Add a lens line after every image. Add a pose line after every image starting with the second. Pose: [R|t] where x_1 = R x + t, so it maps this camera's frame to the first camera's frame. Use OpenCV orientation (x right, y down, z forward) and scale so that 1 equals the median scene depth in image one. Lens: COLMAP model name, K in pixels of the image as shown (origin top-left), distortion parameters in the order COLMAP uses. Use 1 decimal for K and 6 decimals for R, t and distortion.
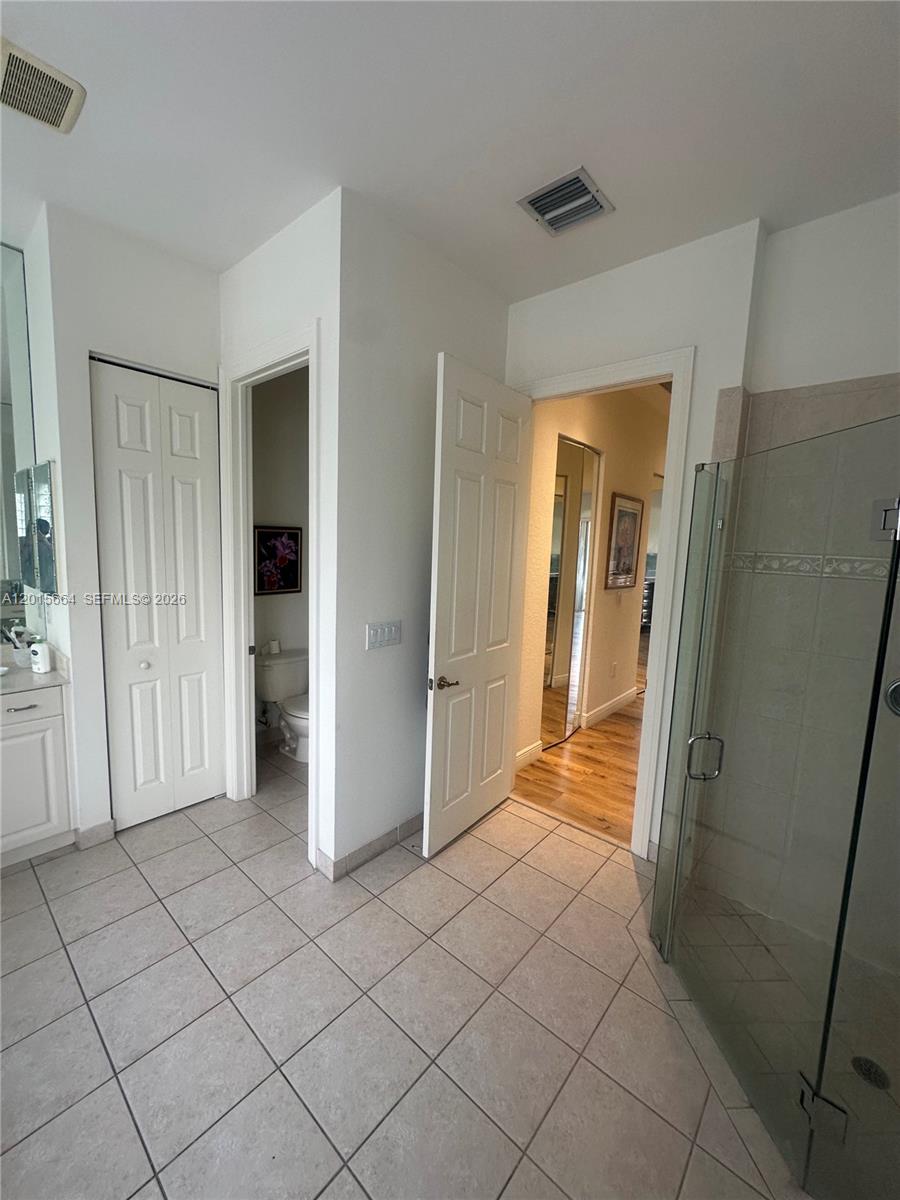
lens RADIAL K [[479.6, 0, 450.0], [0, 479.6, 600.0], [0, 0, 1]] dist [-0.001805, 0.000729]
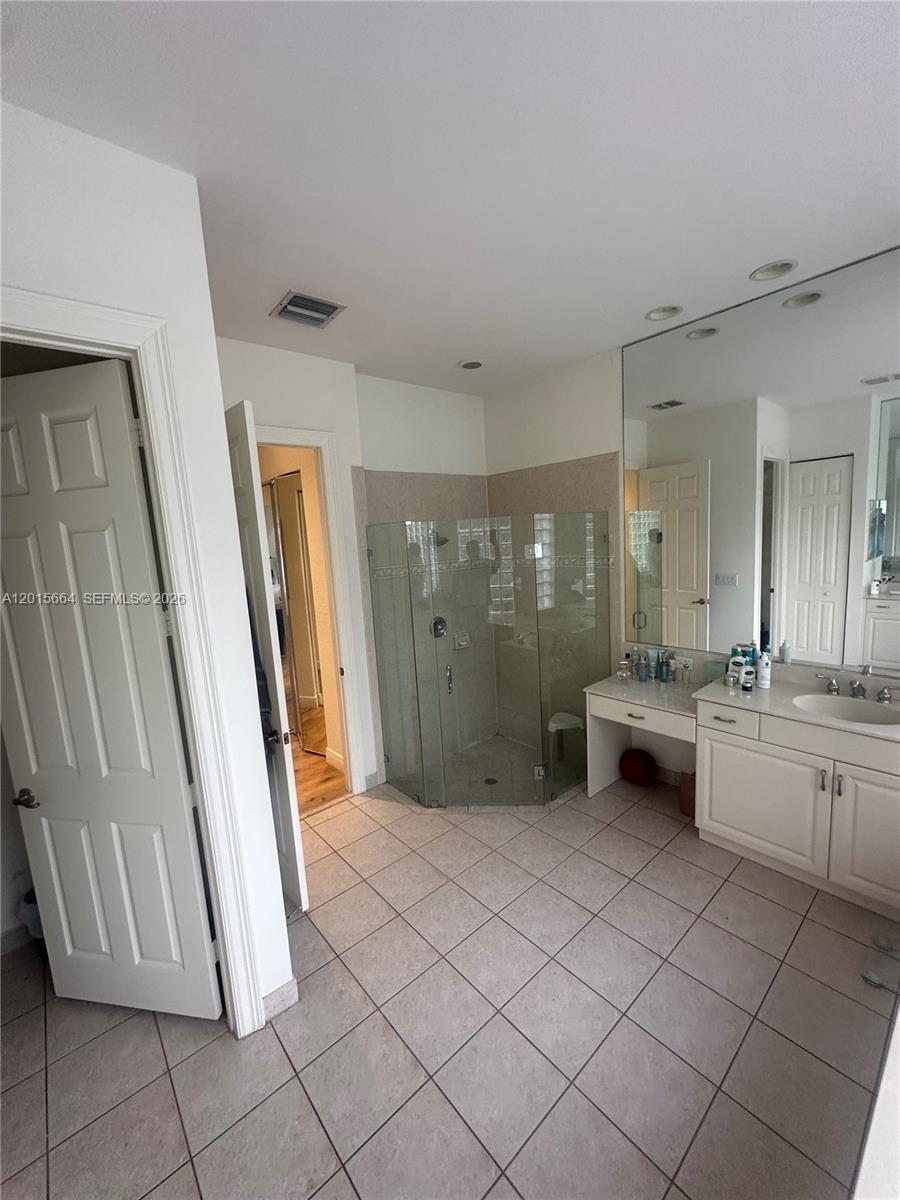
lens RADIAL K [[479.6, 0, 450.0], [0, 479.6, 600.0], [0, 0, 1]] dist [-0.001805, 0.000729]
pose [[0.140418, -0.174185, 0.974650, -0.988313], [0.187164, 0.971324, 0.146626, -0.194100], [-0.972241, 0.161831, 0.168992, 0.516394]]
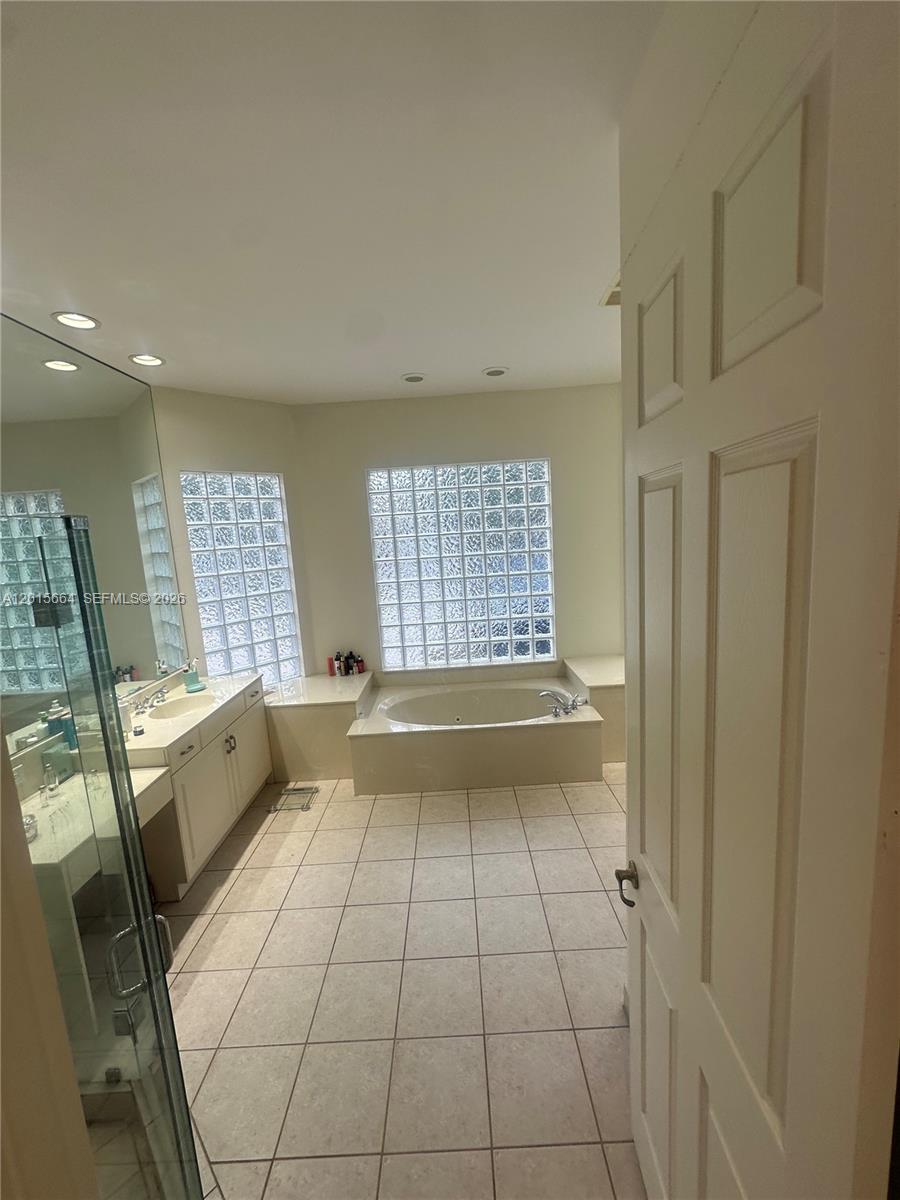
lens RADIAL K [[479.6, 0, 450.0], [0, 479.6, 600.0], [0, 0, 1]] dist [-0.001805, 0.000729]
pose [[-0.755326, 0.110906, -0.645897, 0.470871], [-0.041021, 0.975643, 0.215497, -0.271541], [0.654064, 0.189265, -0.732379, 1.377404]]
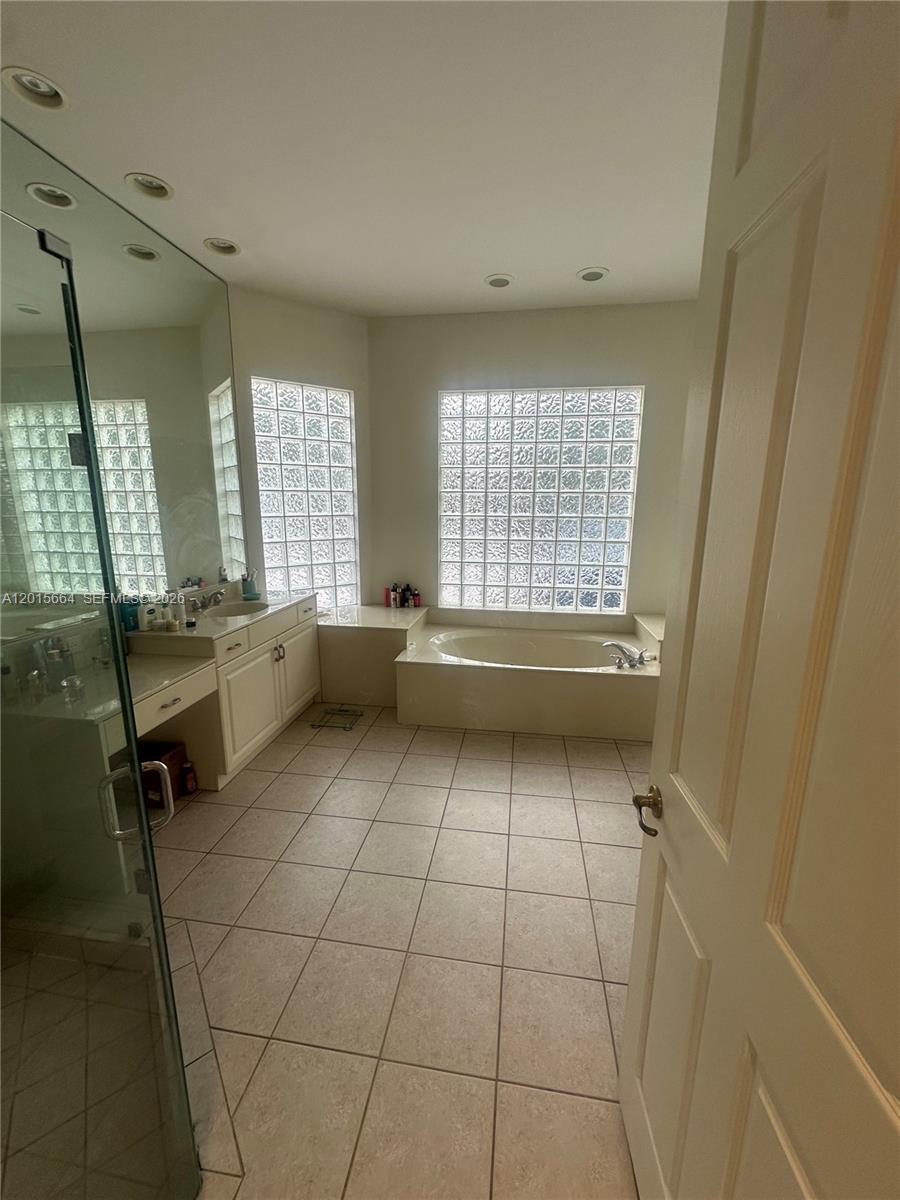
lens RADIAL K [[479.6, 0, 450.0], [0, 479.6, 600.0], [0, 0, 1]] dist [-0.001805, 0.000729]
pose [[-0.845200, 0.072438, -0.529519, 0.402732], [-0.097822, 0.953068, 0.286518, -0.120787], [0.525422, 0.293964, -0.798447, 1.342647]]
